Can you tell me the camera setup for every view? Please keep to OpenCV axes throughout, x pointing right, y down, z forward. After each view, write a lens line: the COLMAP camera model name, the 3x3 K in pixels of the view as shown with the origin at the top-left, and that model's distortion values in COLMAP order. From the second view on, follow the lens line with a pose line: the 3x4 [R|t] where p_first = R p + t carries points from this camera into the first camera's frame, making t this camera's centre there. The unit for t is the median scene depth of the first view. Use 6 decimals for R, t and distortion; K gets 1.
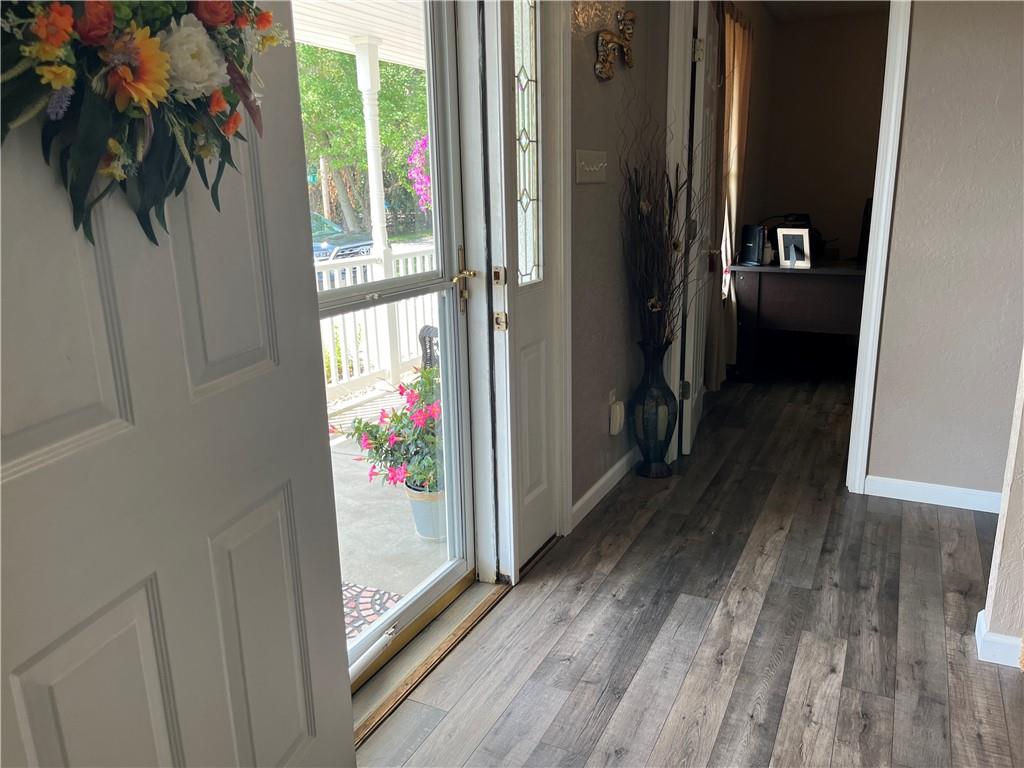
lens RADIAL K [[772.2, 0, 512.0], [0, 772.2, 384.0], [0, 0, 1]] dist [0.000337, -0.000113]
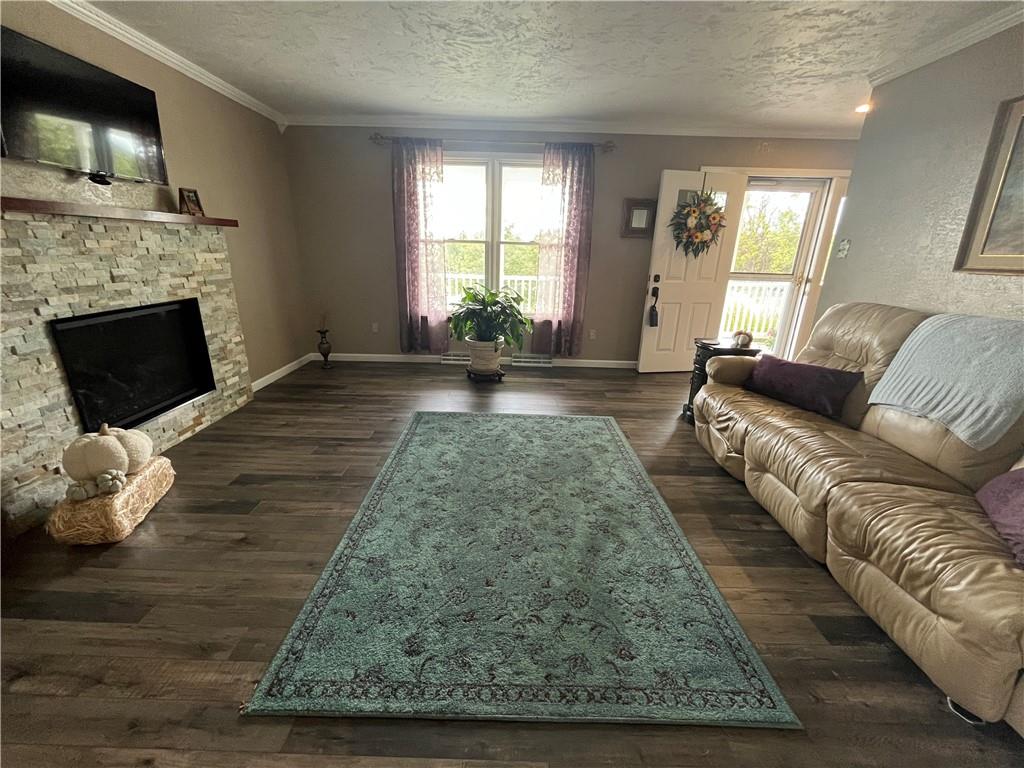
lens RADIAL K [[414.0, 0, 509.3], [0, 414.0, 394.1], [0, 0, 1]] dist [0.000264, 0.000181]
pose [[0.433635, 0.325365, -0.840297, 2.772782], [-0.254305, 0.938816, 0.232278, 0.628466], [0.864459, 0.112967, 0.489845, -2.610611]]
